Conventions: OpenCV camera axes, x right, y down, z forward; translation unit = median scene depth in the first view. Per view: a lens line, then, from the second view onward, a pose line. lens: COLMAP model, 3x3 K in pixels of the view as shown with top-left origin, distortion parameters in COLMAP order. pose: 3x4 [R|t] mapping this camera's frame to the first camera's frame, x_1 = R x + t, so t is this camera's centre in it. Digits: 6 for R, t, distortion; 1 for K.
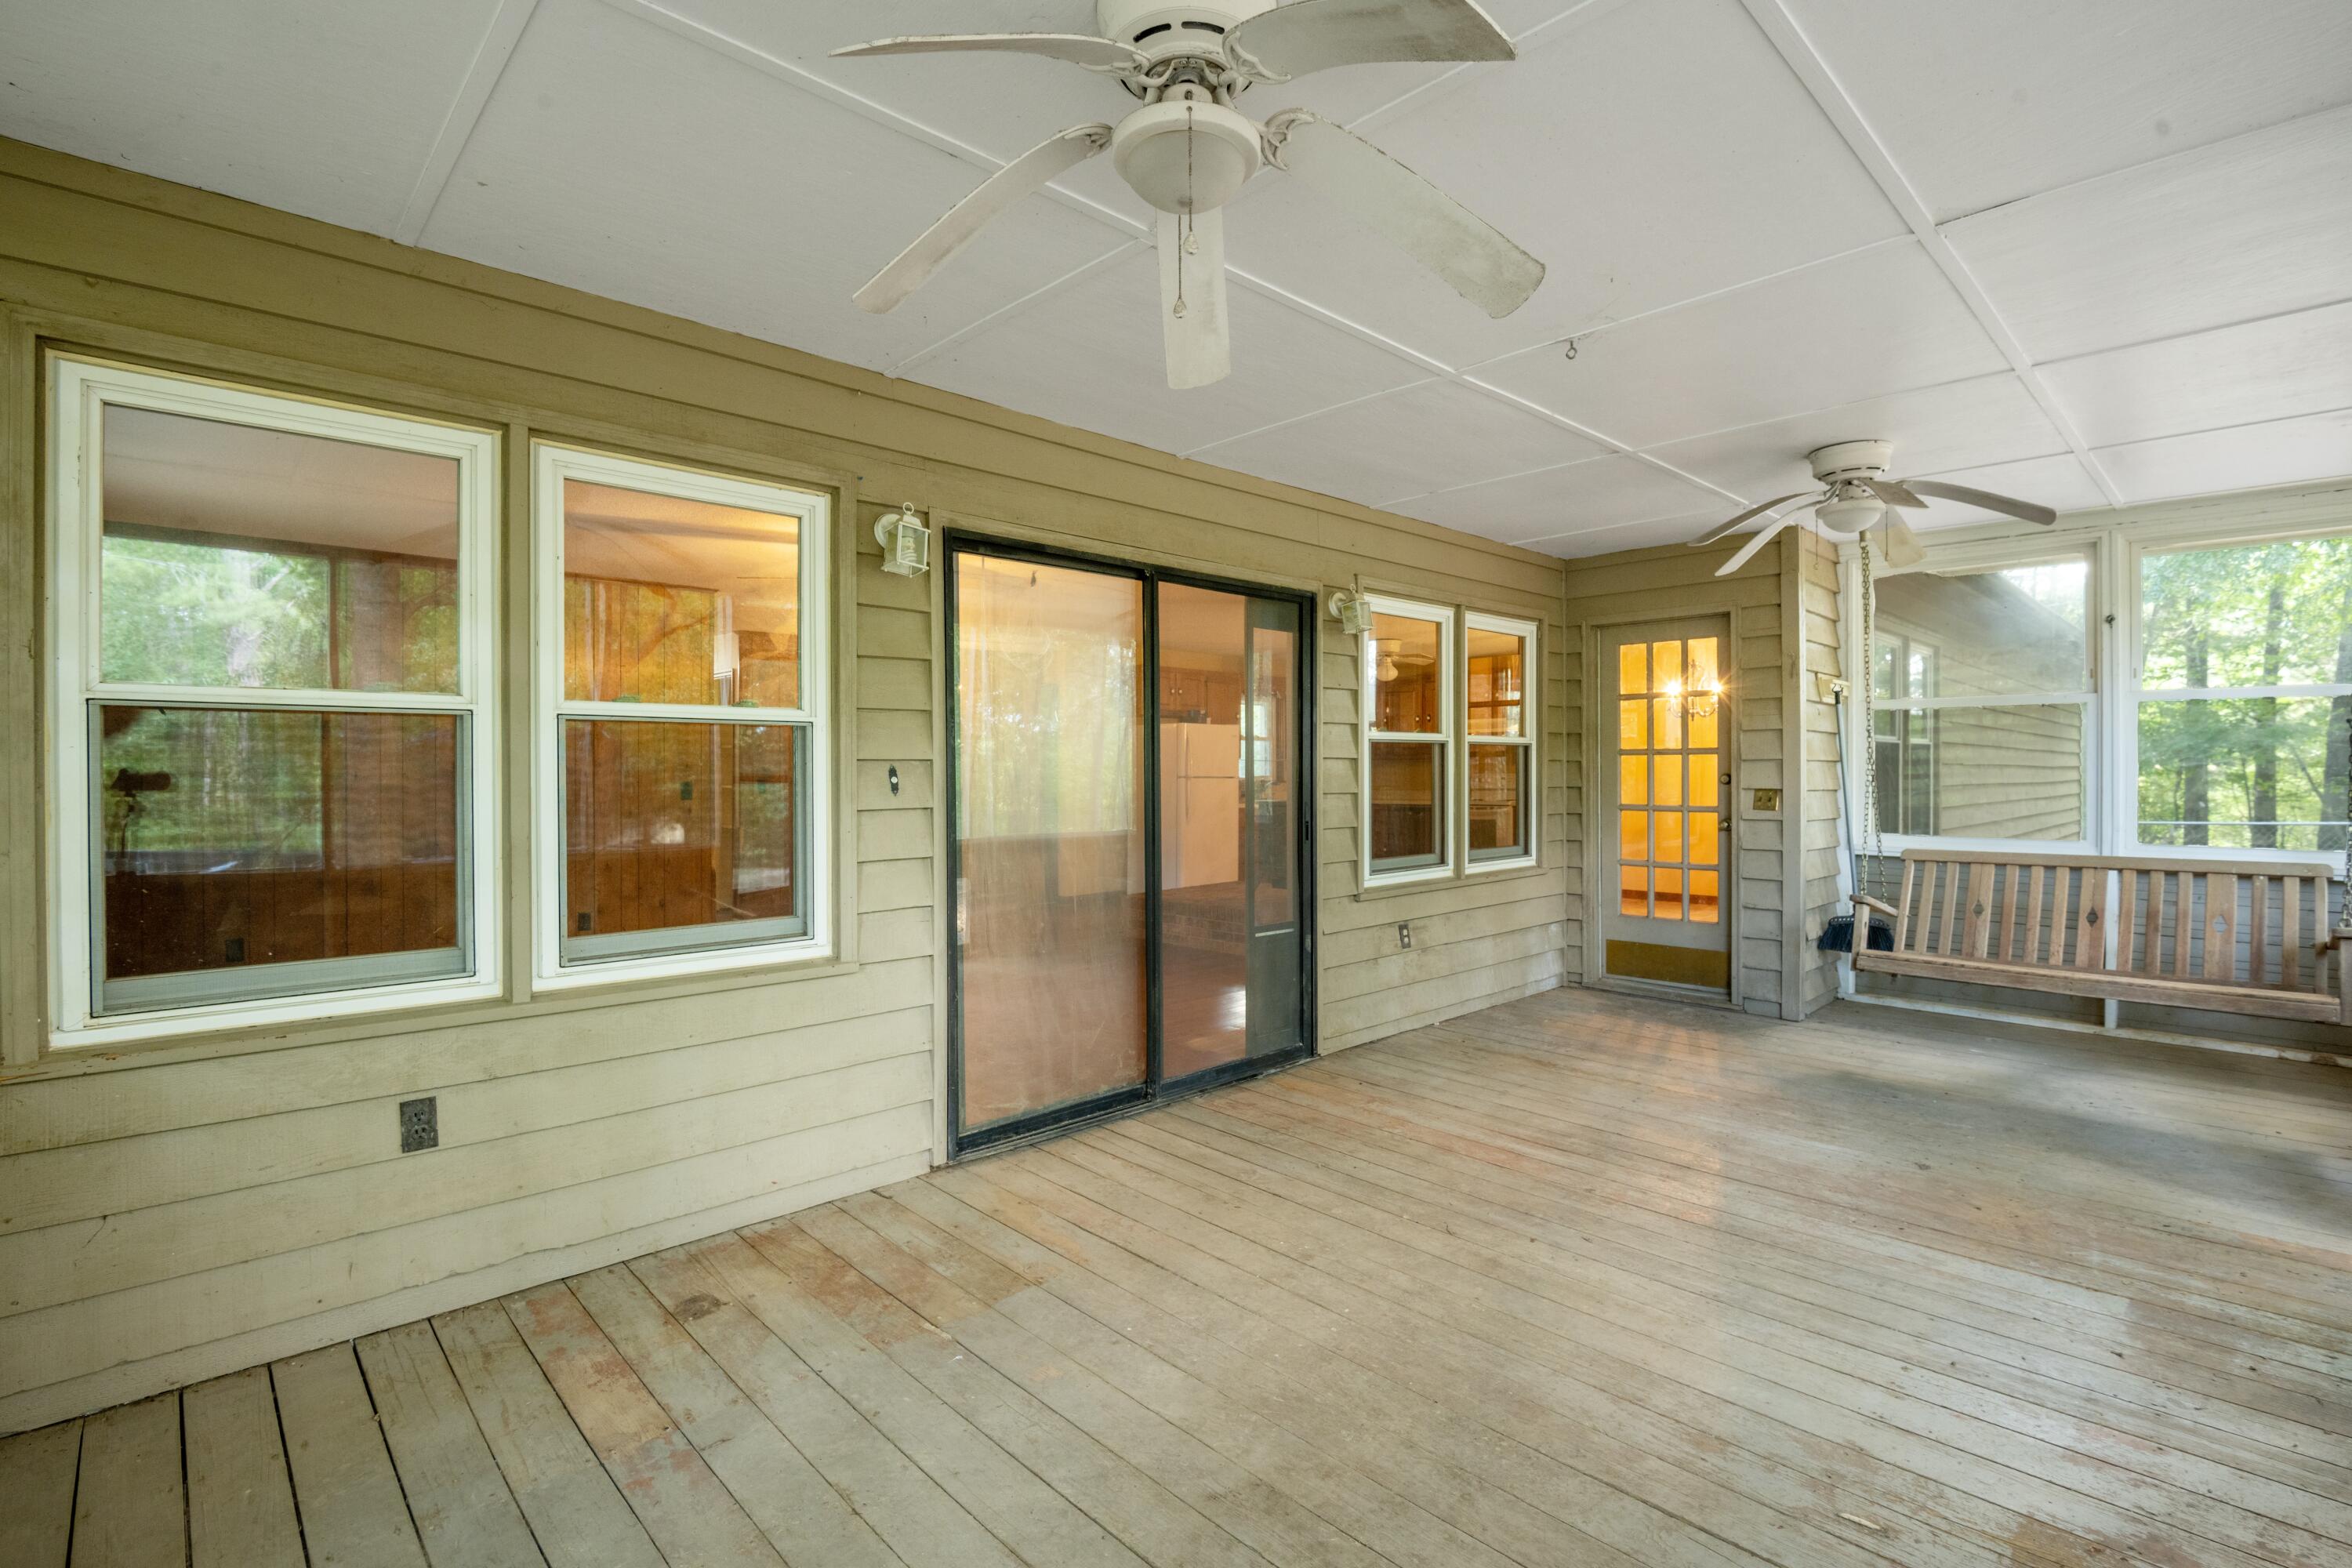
lens RADIAL K [[1112.2, 0, 1176.0], [0, 1112.2, 784.0], [0, 0, 1]] dist [-0.001405, -0.001478]
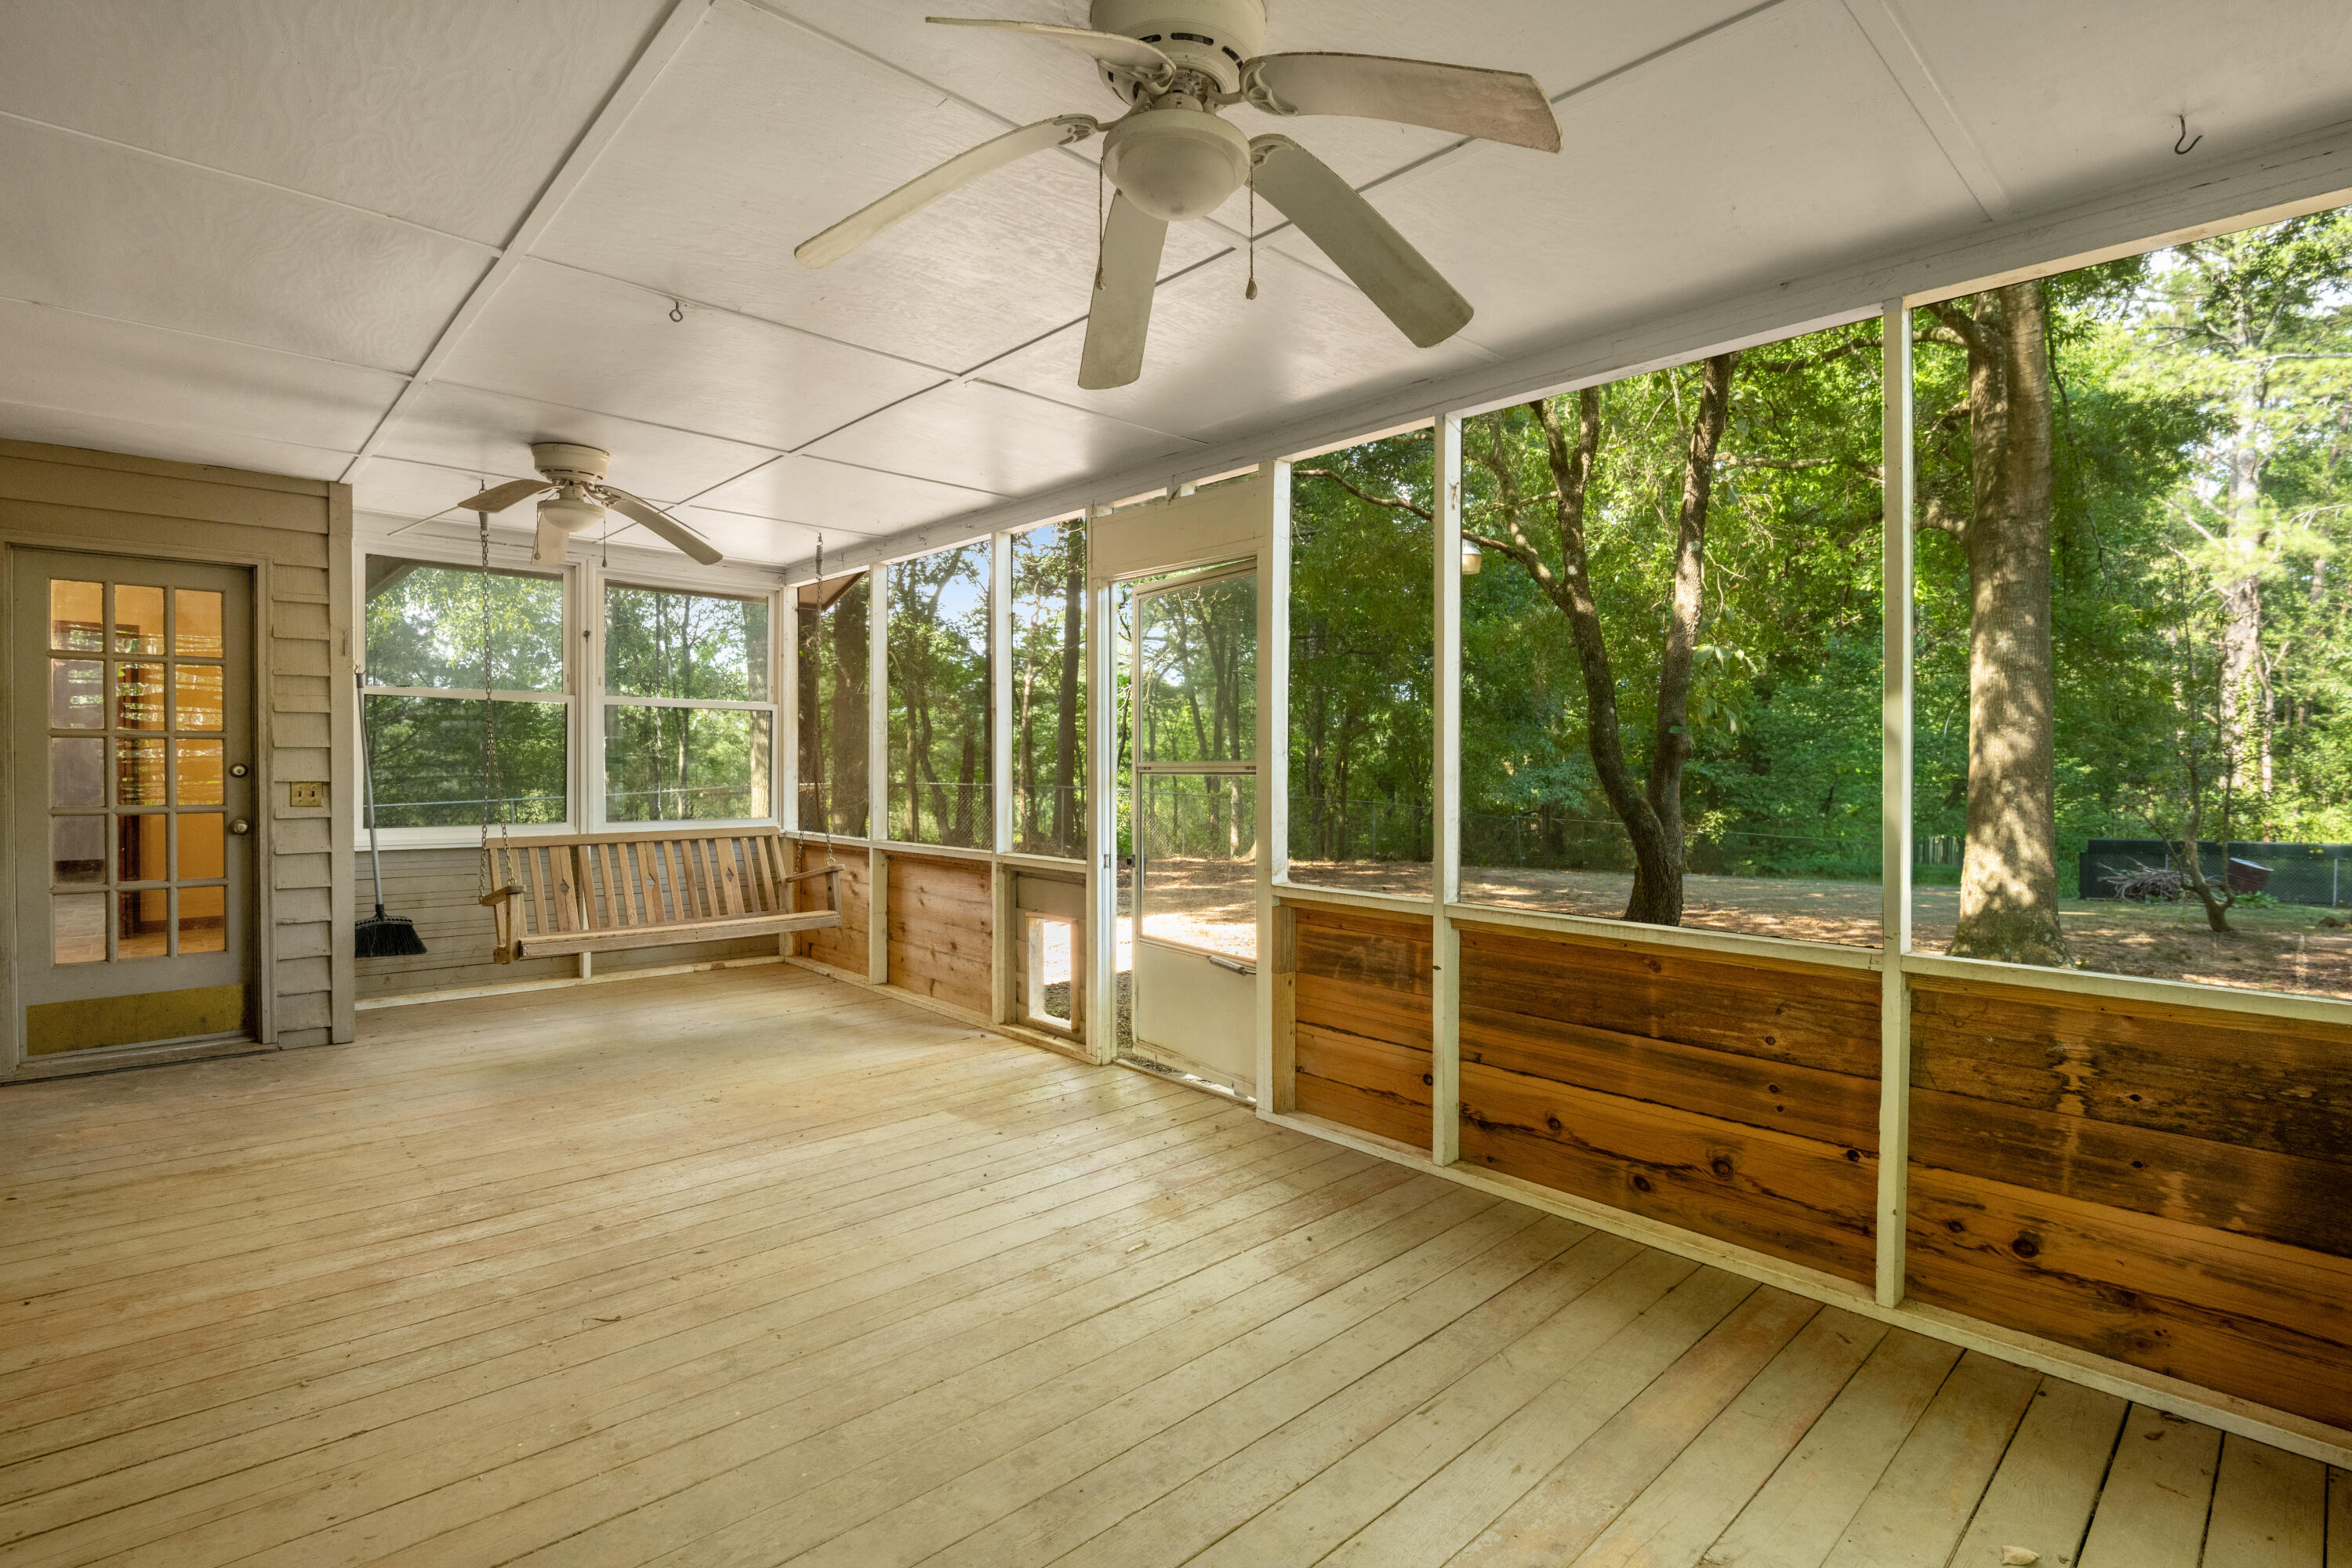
lens RADIAL K [[1142.8, 0, 1180.5], [0, 1142.8, 753.4], [0, 0, 1]] dist [0.001814, 0.000816]
pose [[-0.001031, 0.009431, 0.999955, -0.510393], [0.004618, 0.999945, -0.009426, -0.007820], [-0.999989, 0.004608, -0.001074, 0.478775]]
